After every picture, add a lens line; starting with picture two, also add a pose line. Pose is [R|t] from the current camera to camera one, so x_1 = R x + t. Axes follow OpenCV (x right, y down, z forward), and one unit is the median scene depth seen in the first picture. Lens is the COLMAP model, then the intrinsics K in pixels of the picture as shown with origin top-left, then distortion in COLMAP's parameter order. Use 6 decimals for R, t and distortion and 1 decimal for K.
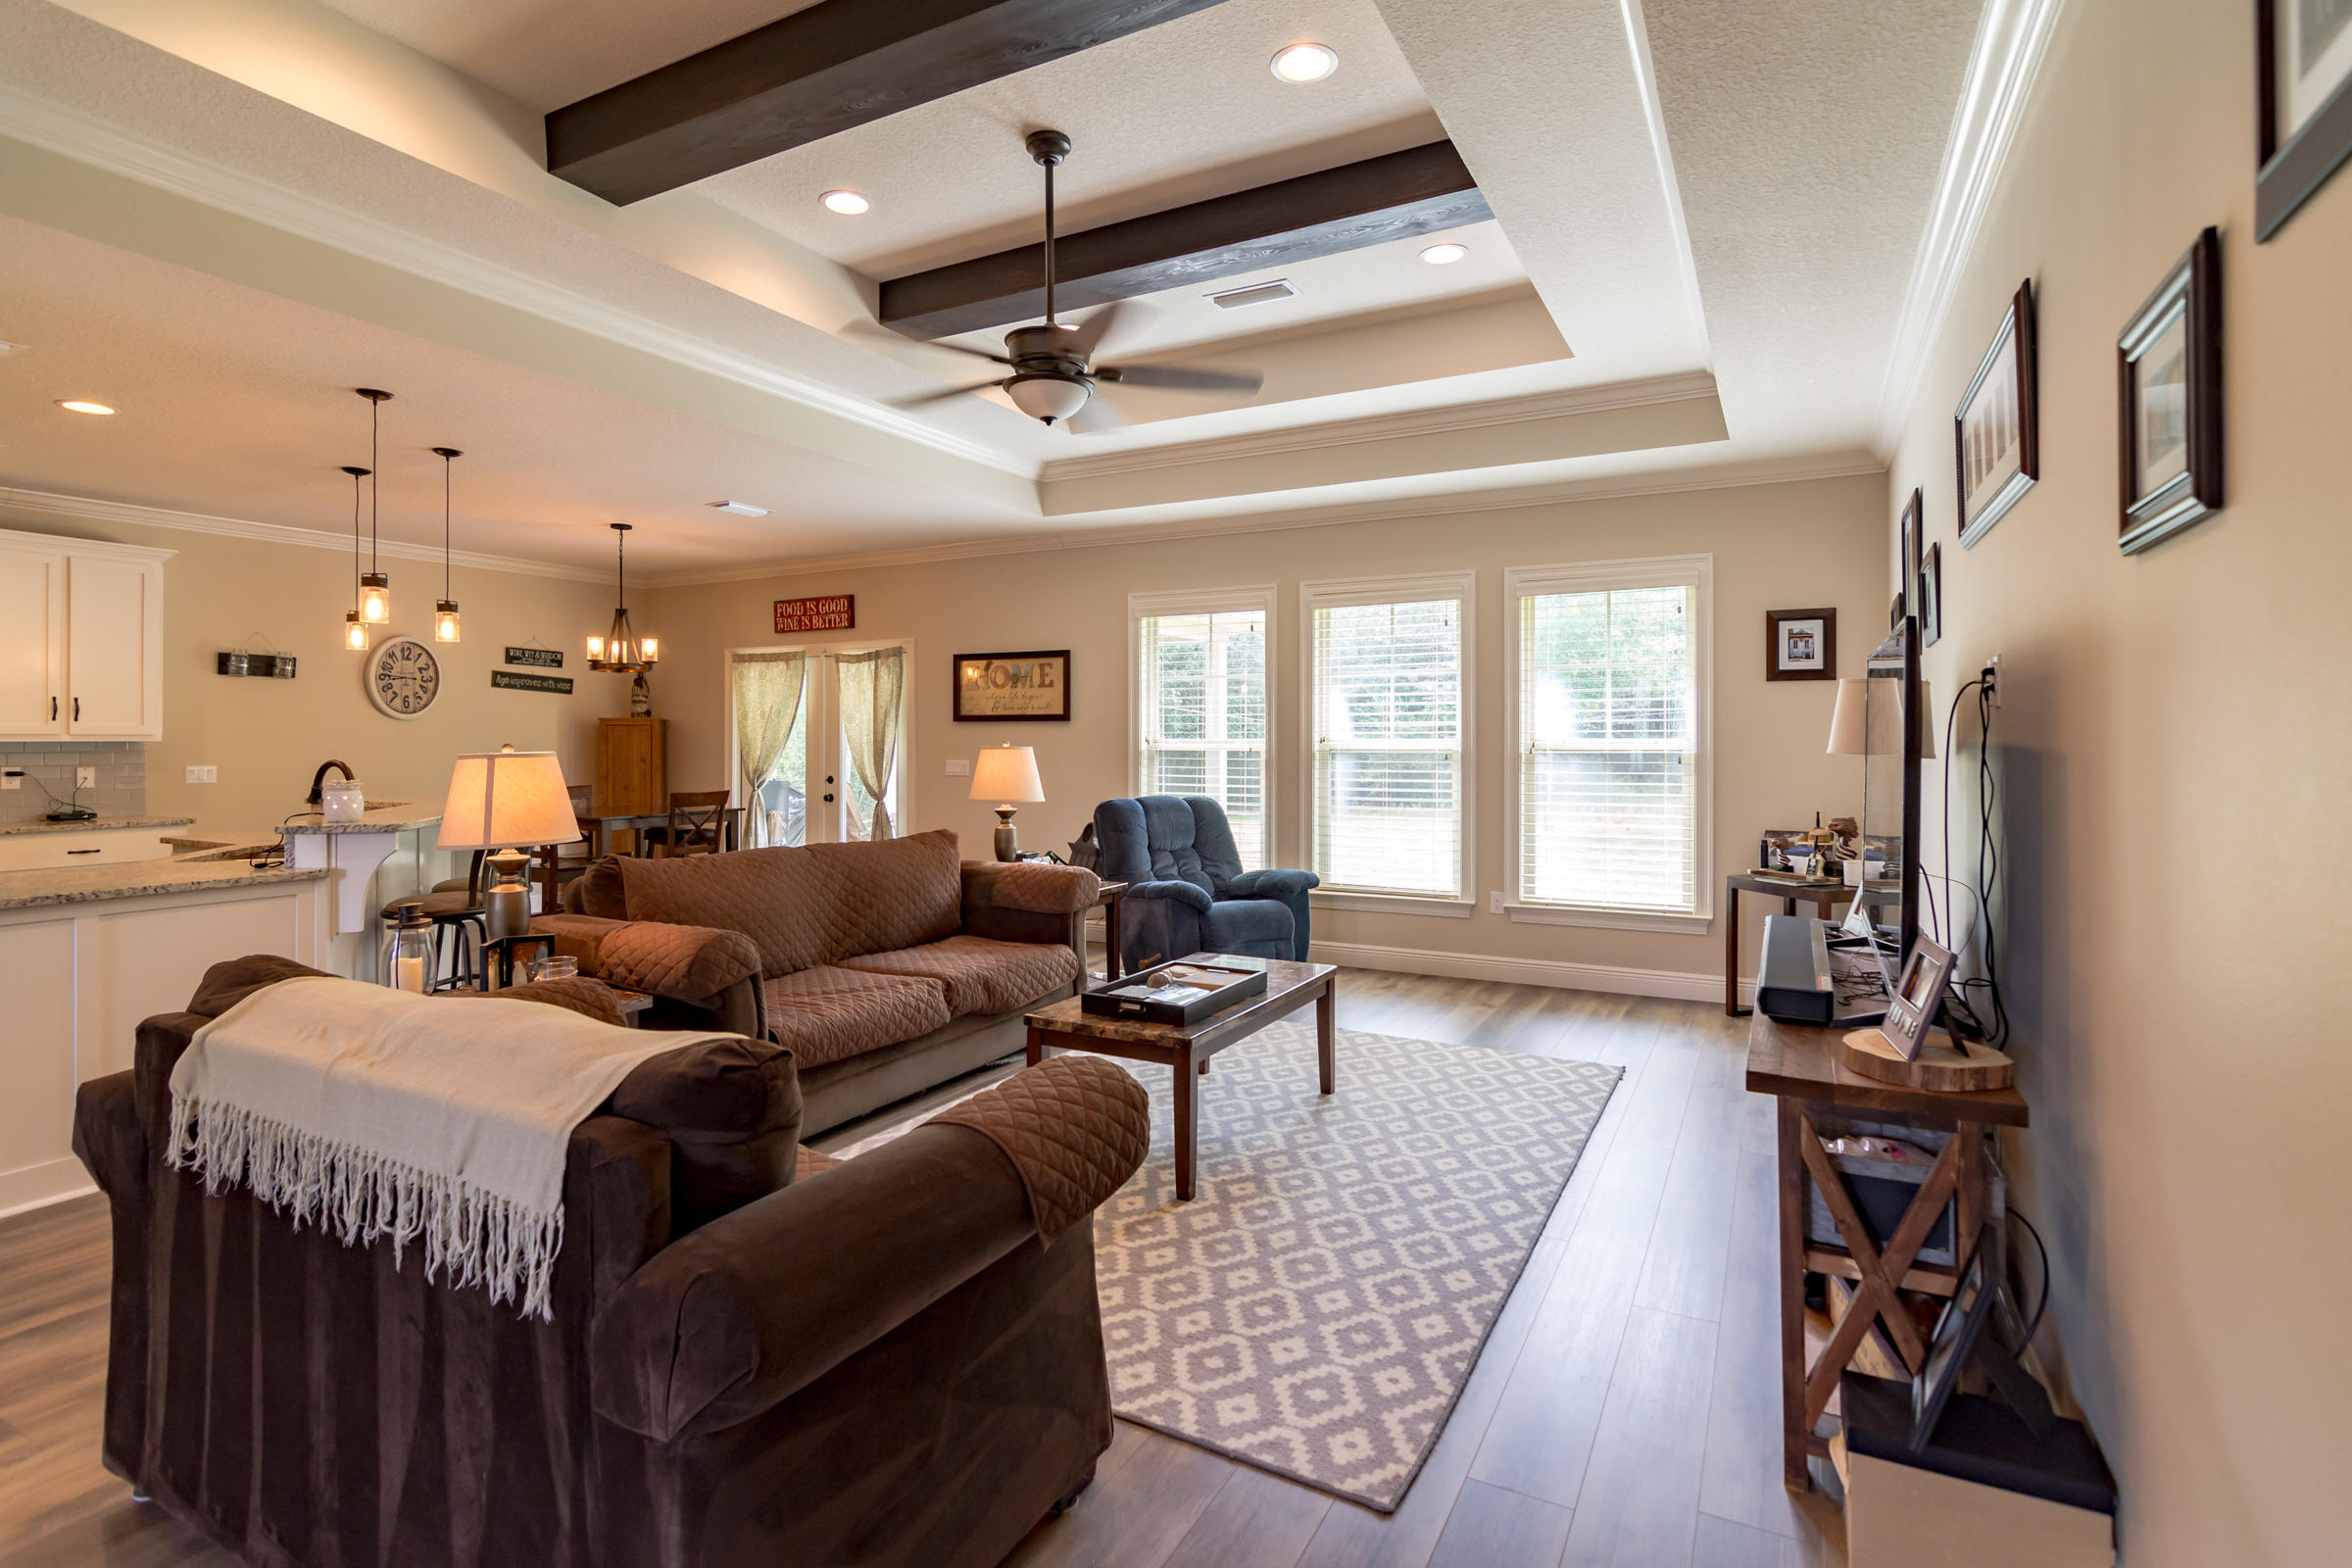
lens RADIAL K [[1155.0, 0, 1179.6], [0, 1155.0, 731.6], [0, 0, 1]] dist [-0.007021, 0.005333]
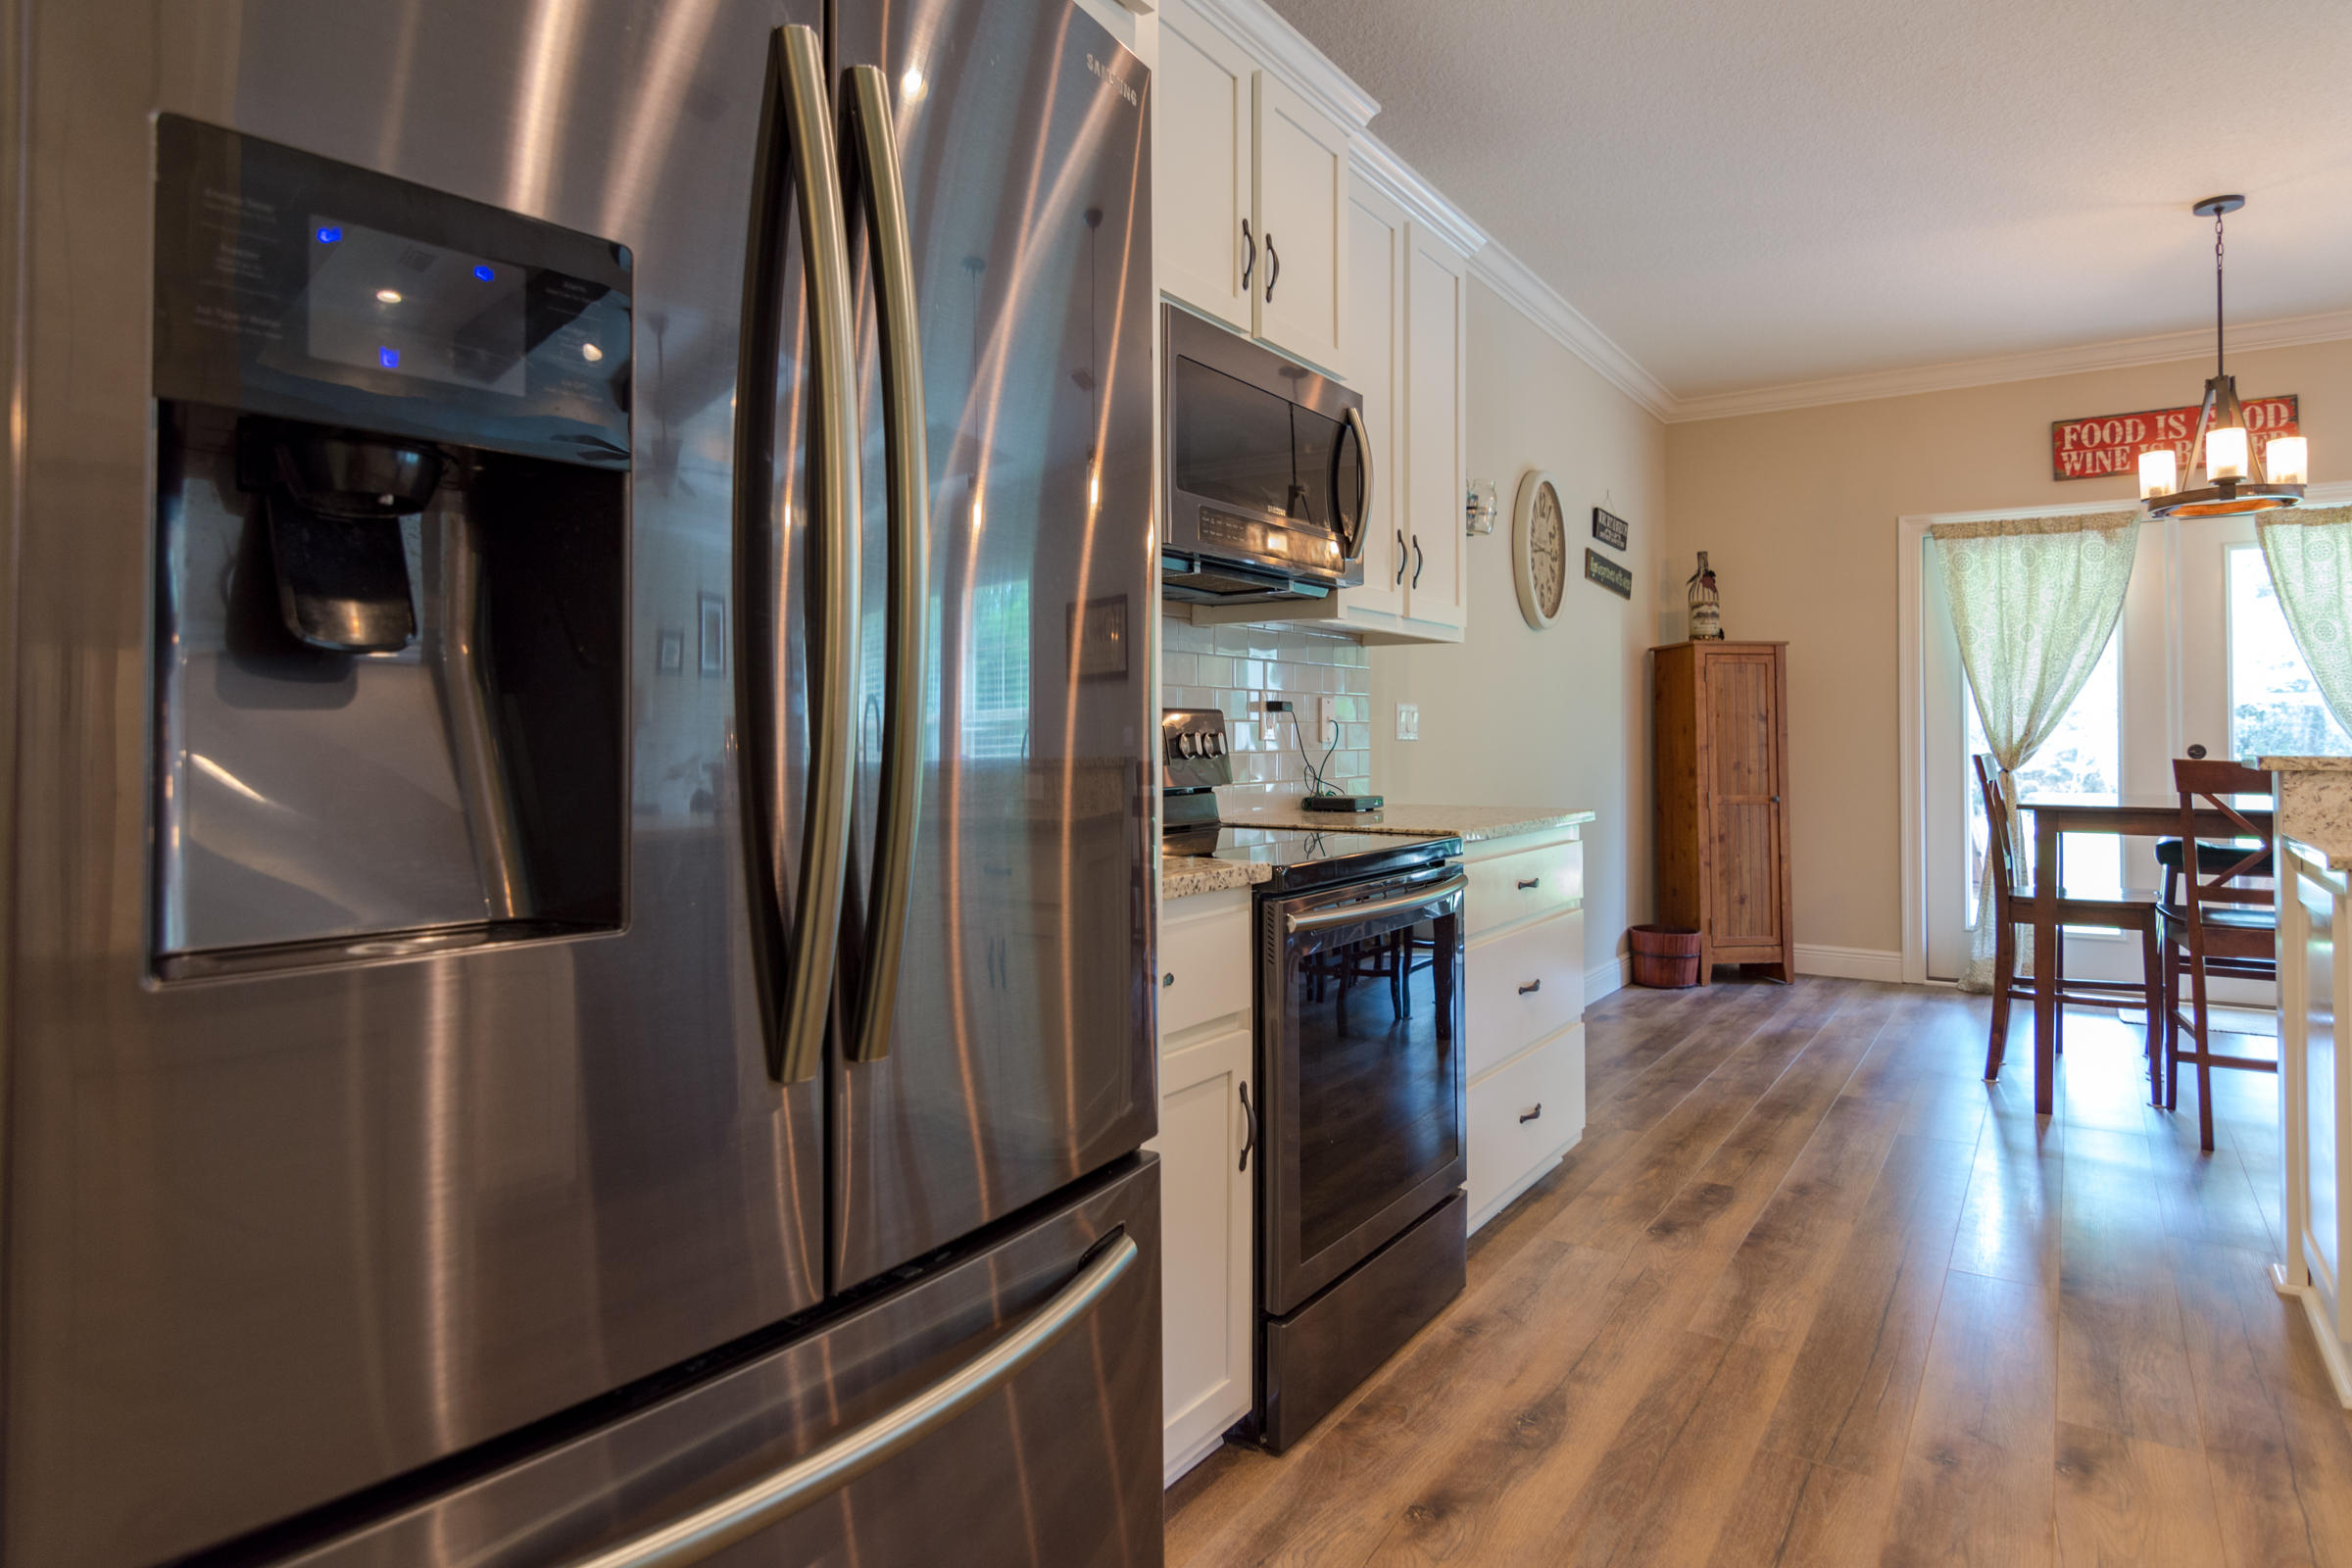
lens RADIAL K [[1351.1, 0, 1167.9], [0, 1351.1, 701.9], [0, 0, 1]] dist [0.002522, 0.002559]
pose [[0.995179, 0.001234, -0.098067, -0.900457], [-0.003197, 0.999798, -0.019865, 0.040932], [0.098022, 0.020082, 0.994982, 0.427433]]
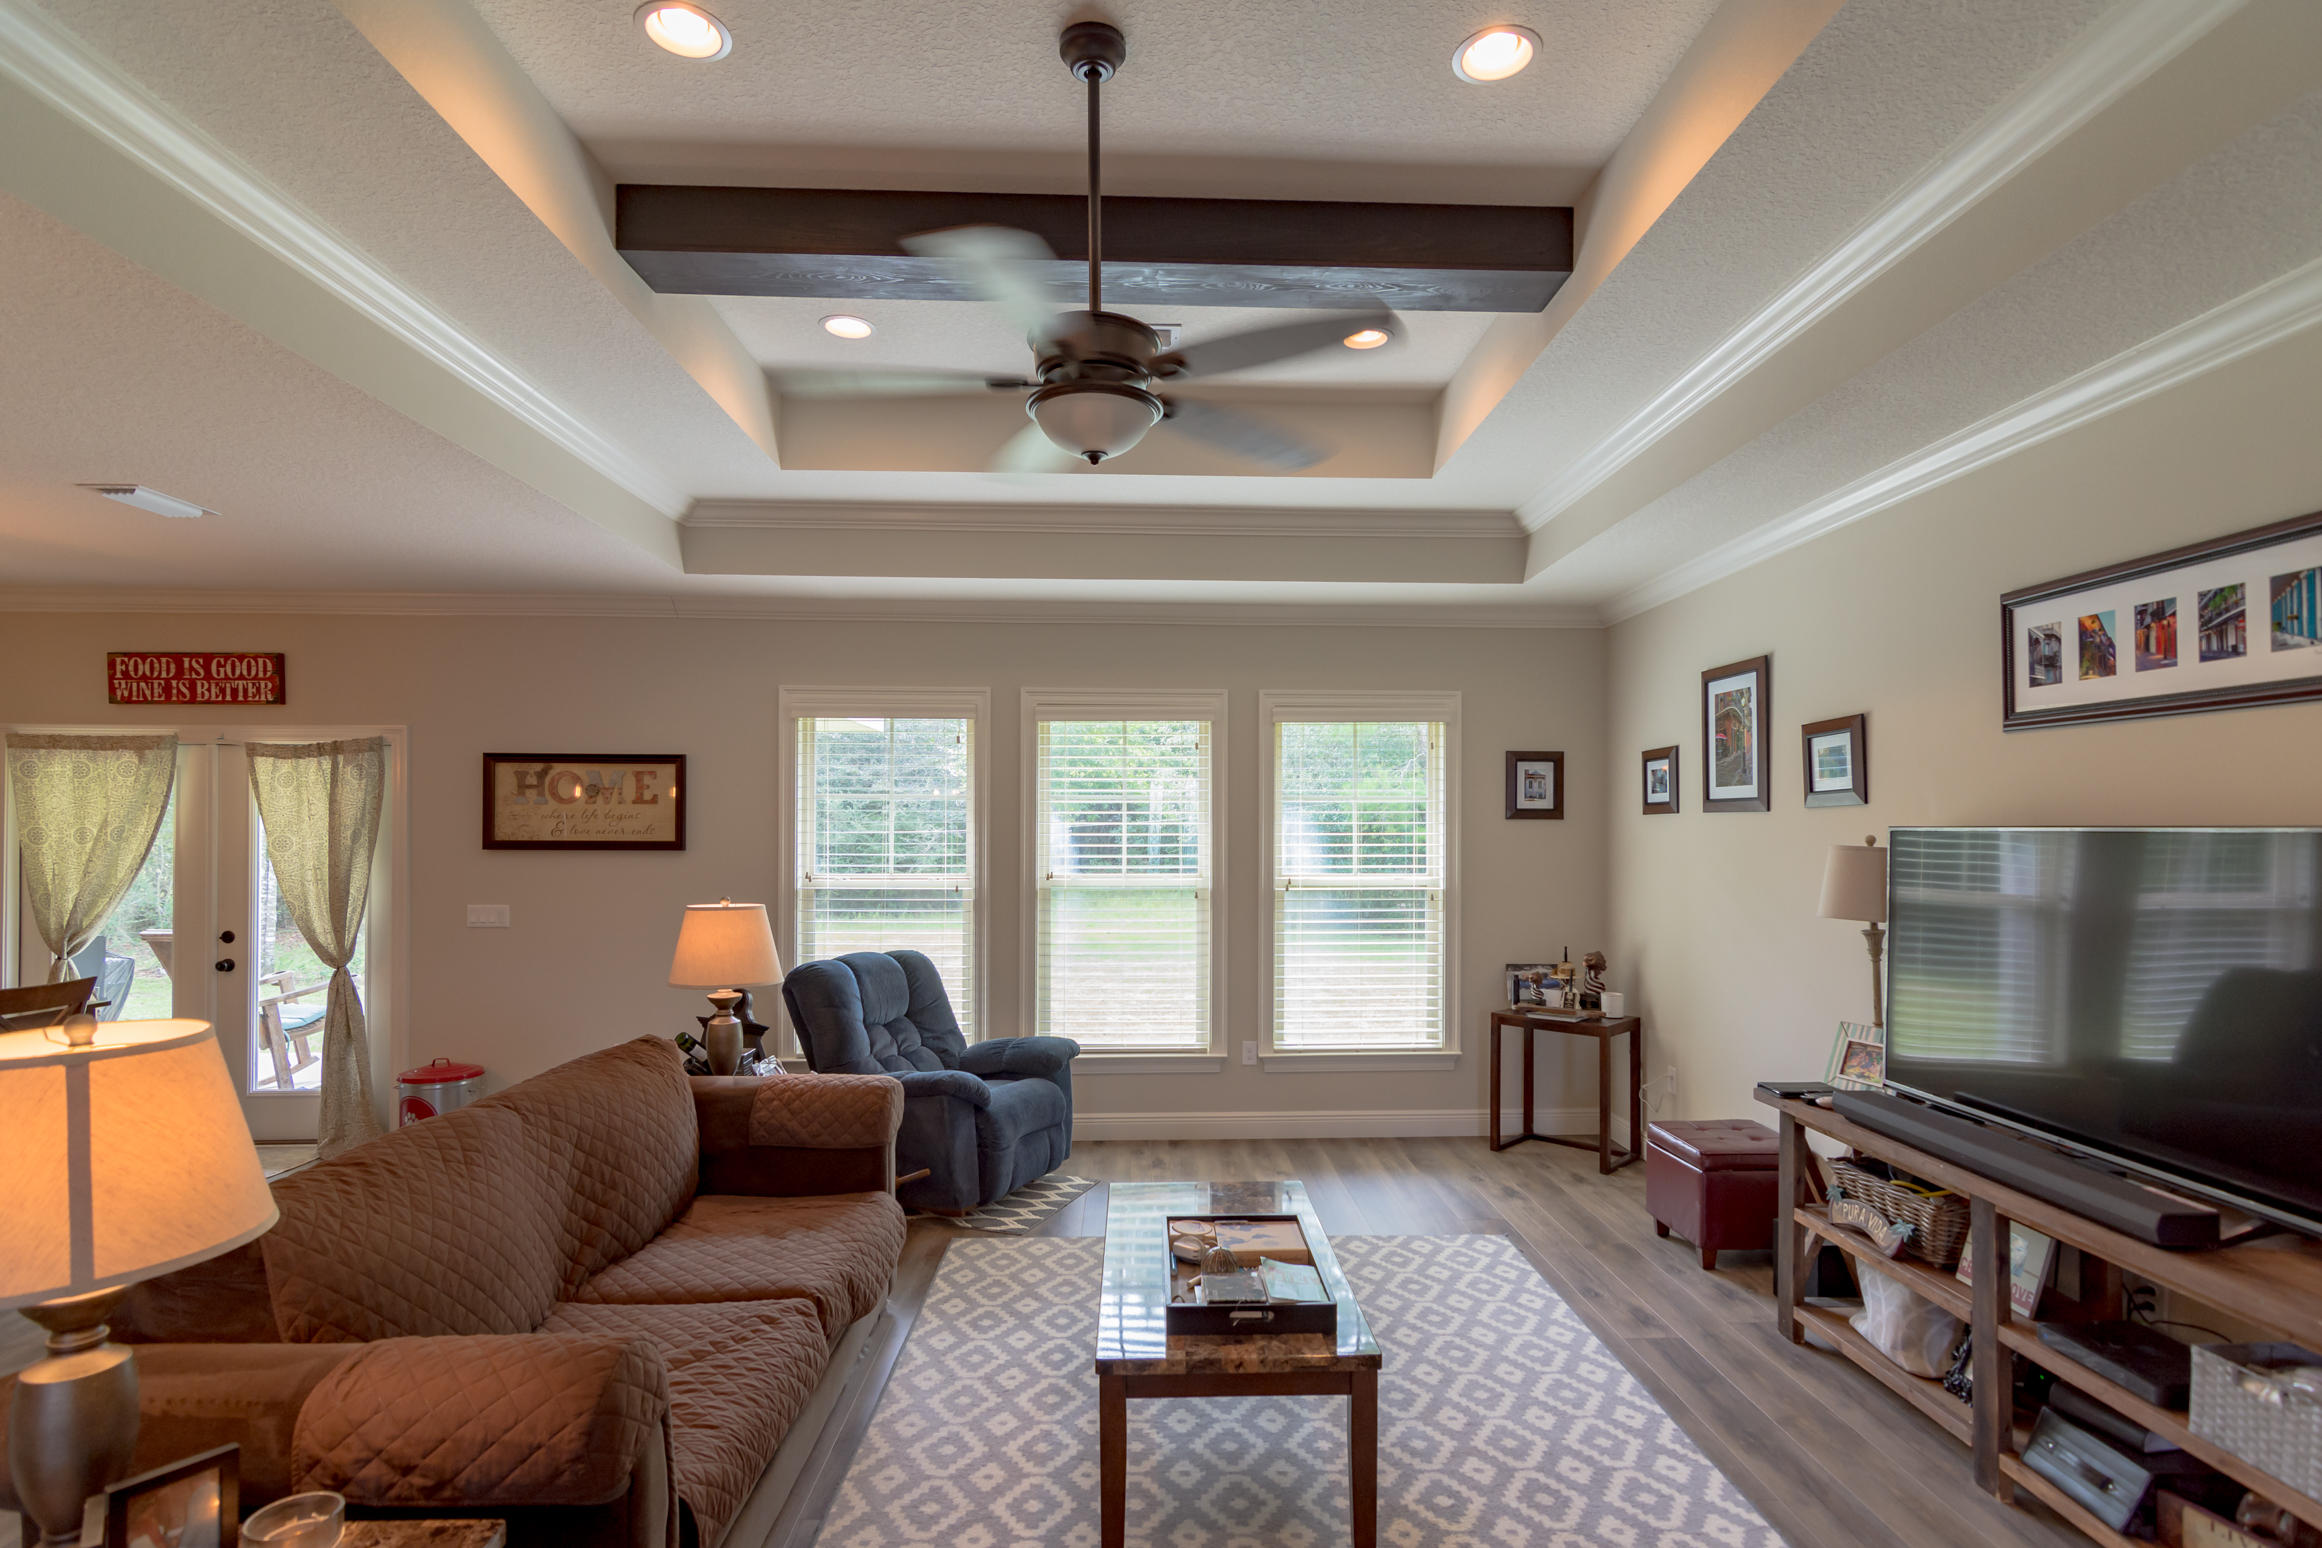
lens RADIAL K [[1140.3, 0, 1159.9], [0, 1140.3, 824.0], [0, 0, 1]] dist [-0.007021, 0.005333]
pose [[0.854601, 0.004915, 0.519263, -0.237793], [-0.006003, 0.999982, 0.000414, -0.031312], [-0.519251, -0.003471, 0.854615, 0.235768]]
